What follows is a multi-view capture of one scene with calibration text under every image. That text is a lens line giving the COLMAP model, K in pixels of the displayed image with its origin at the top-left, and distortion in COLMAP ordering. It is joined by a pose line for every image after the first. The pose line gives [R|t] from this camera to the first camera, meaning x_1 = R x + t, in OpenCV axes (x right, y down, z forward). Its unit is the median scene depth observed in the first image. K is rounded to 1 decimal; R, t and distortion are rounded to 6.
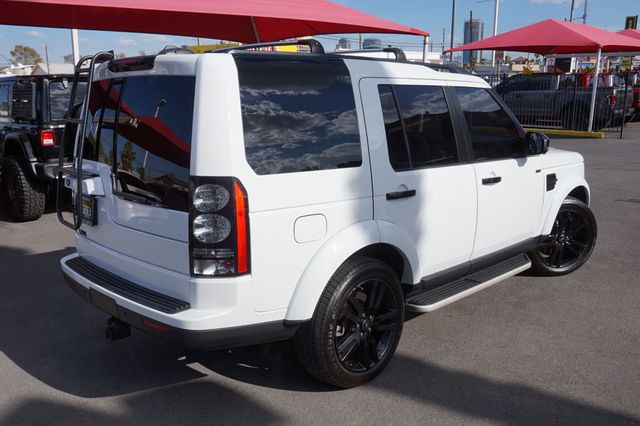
lens RADIAL K [[594.6, 0, 320.0], [0, 594.6, 213.0], [0, 0, 1]] dist [-0.001071, 0.000752]
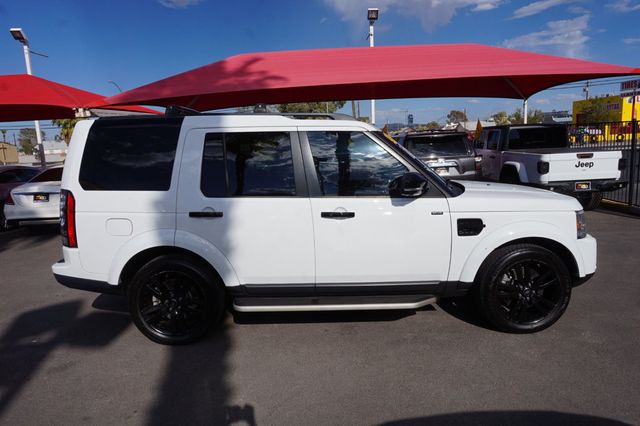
lens RADIAL K [[443.8, 0, 320.0], [0, 443.8, 213.0], [0, 0, 1]] dist [-0.007156, 0.002267]
pose [[0.713956, 0.092093, -0.694108, 1.012531], [-0.120588, 0.992673, 0.007670, -0.072960], [0.689729, 0.078225, 0.719830, 0.461751]]
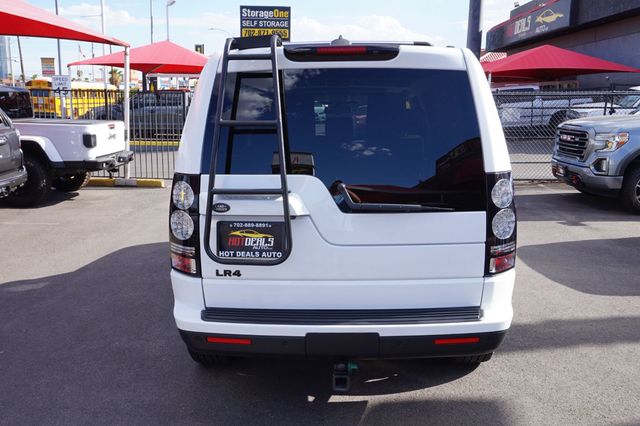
lens RADIAL K [[579.0, 0, 320.0], [0, 579.0, 213.0], [0, 0, 1]] dist [-0.005015, -0.003065]
pose [[0.716720, -0.122391, 0.686537, -0.285312], [0.139918, 0.989697, 0.030366, -0.017246], [-0.683181, 0.074295, 0.726460, 0.133859]]
